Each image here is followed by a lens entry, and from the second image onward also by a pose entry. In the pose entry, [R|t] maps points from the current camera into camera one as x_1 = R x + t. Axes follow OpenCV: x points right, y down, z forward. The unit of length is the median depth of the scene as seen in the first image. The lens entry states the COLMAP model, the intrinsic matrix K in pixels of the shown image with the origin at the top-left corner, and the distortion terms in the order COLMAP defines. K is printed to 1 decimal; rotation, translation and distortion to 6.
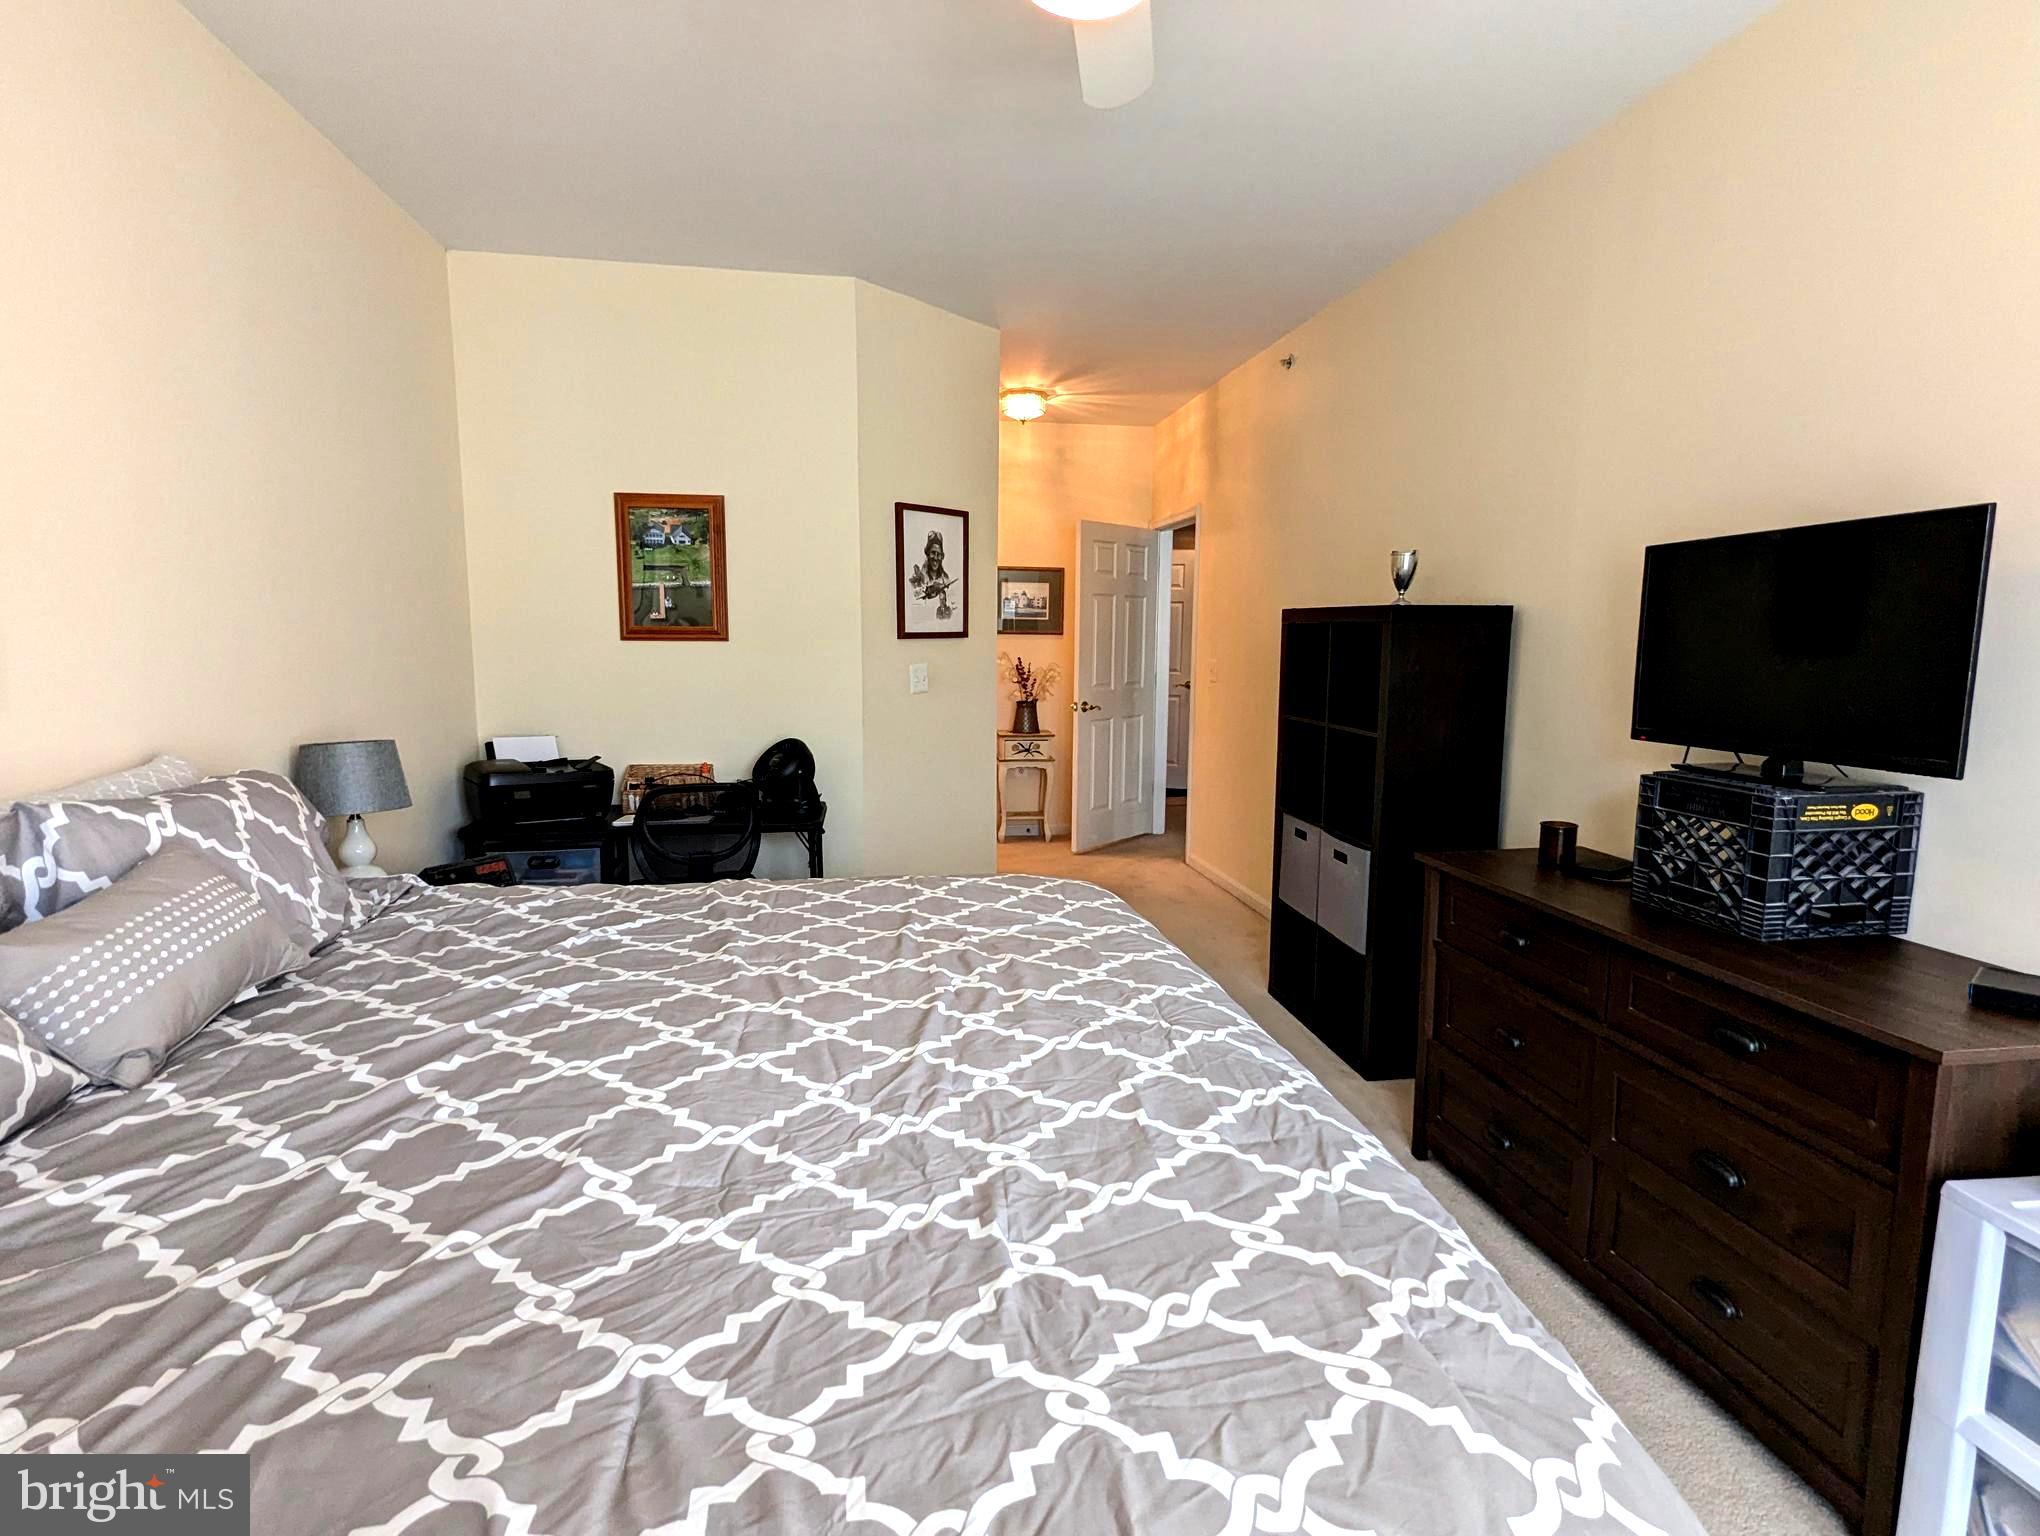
lens RADIAL K [[1024.6, 0, 1020.0], [0, 1024.6, 768.0], [0, 0, 1]] dist [0.007034, 0.000019]
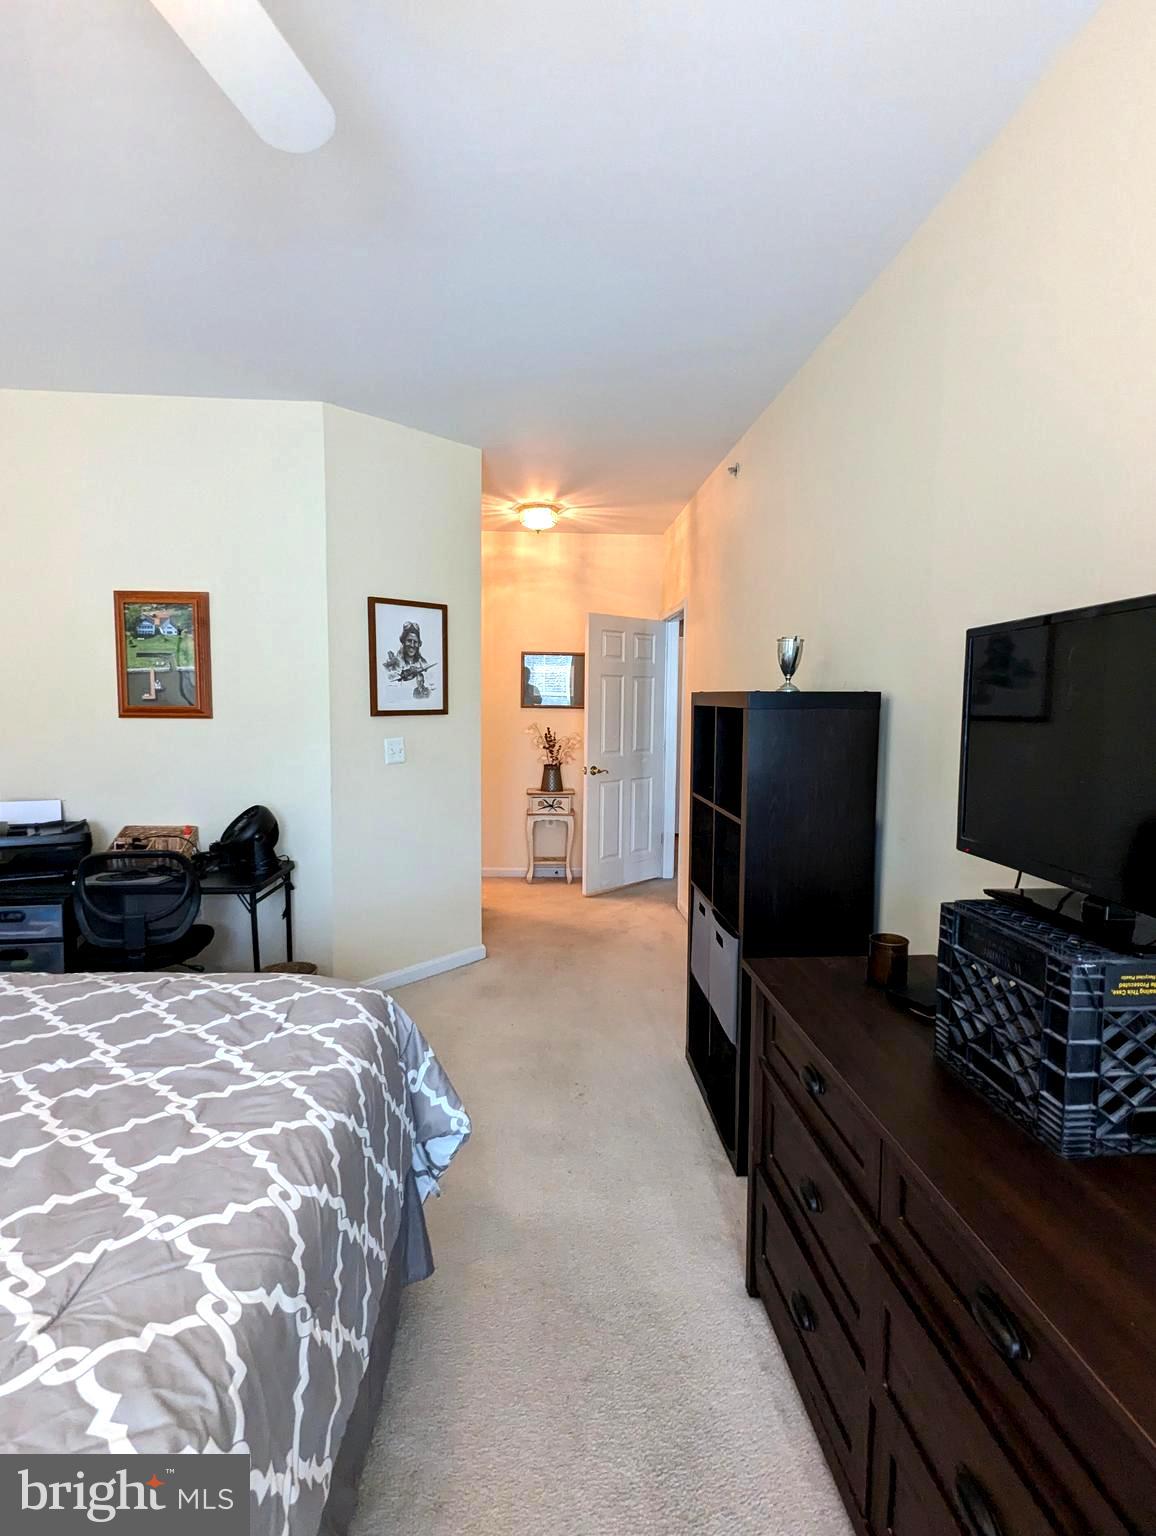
lens RADIAL K [[758.0, 0, 591.2], [0, 758.0, 764.0], [0, 0, 1]] dist [-0.001203, -0.000706]
pose [[0.994973, 0.011307, -0.099502, 0.209644], [-0.015891, 0.998842, -0.045402, -0.040028], [0.098874, 0.046755, 0.994001, 0.198251]]
